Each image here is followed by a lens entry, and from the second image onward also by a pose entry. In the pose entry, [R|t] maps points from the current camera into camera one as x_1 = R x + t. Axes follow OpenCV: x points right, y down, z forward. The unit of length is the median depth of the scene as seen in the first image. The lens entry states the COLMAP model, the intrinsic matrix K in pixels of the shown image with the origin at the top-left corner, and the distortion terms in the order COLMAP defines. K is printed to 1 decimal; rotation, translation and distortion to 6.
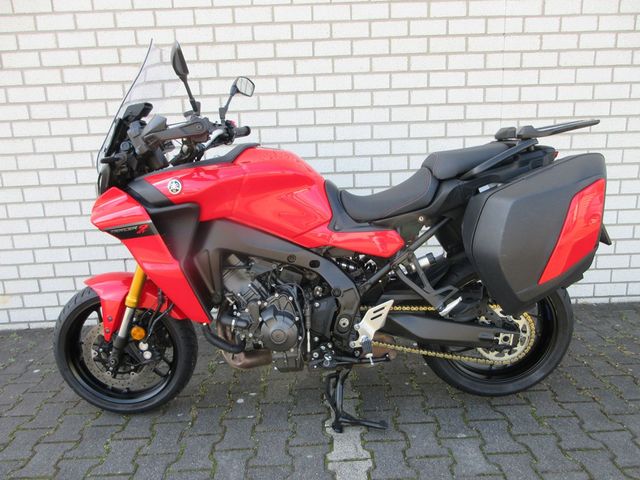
lens RADIAL K [[472.9, 0, 317.4], [0, 472.9, 239.5], [0, 0, 1]] dist [0.007532, 0.002559]
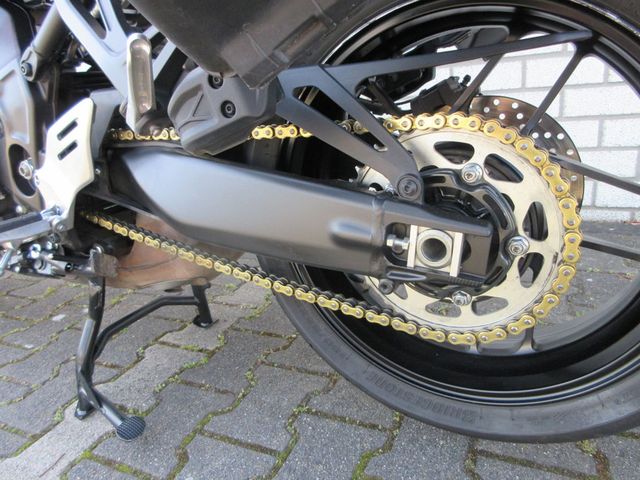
lens RADIAL K [[472.9, 0, 317.4], [0, 472.9, 239.5], [0, 0, 1]] dist [0.007532, 0.002559]
pose [[0.896975, 0.096784, -0.431357, 0.436387], [-0.029567, 0.986690, 0.159904, 0.160381], [0.441091, -0.130676, 0.887898, 0.724077]]
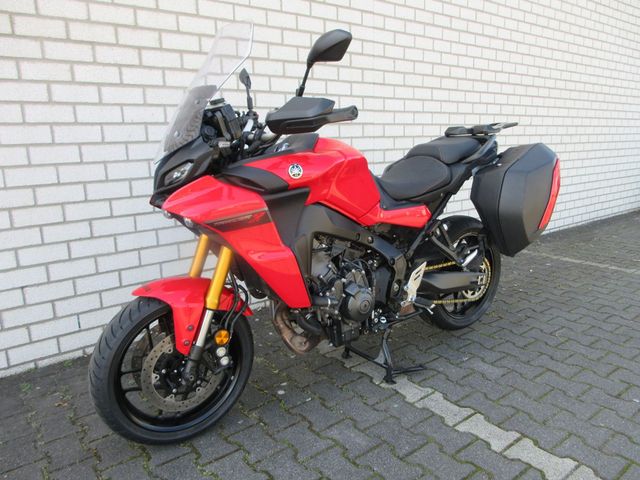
lens RADIAL K [[472.9, 0, 317.4], [0, 472.9, 239.5], [0, 0, 1]] dist [0.007532, 0.002559]
pose [[0.809439, -0.101423, 0.578378, -0.744817], [0.117763, 0.992998, 0.009322, 0.024328], [-0.575274, 0.060566, 0.815716, 0.142432]]
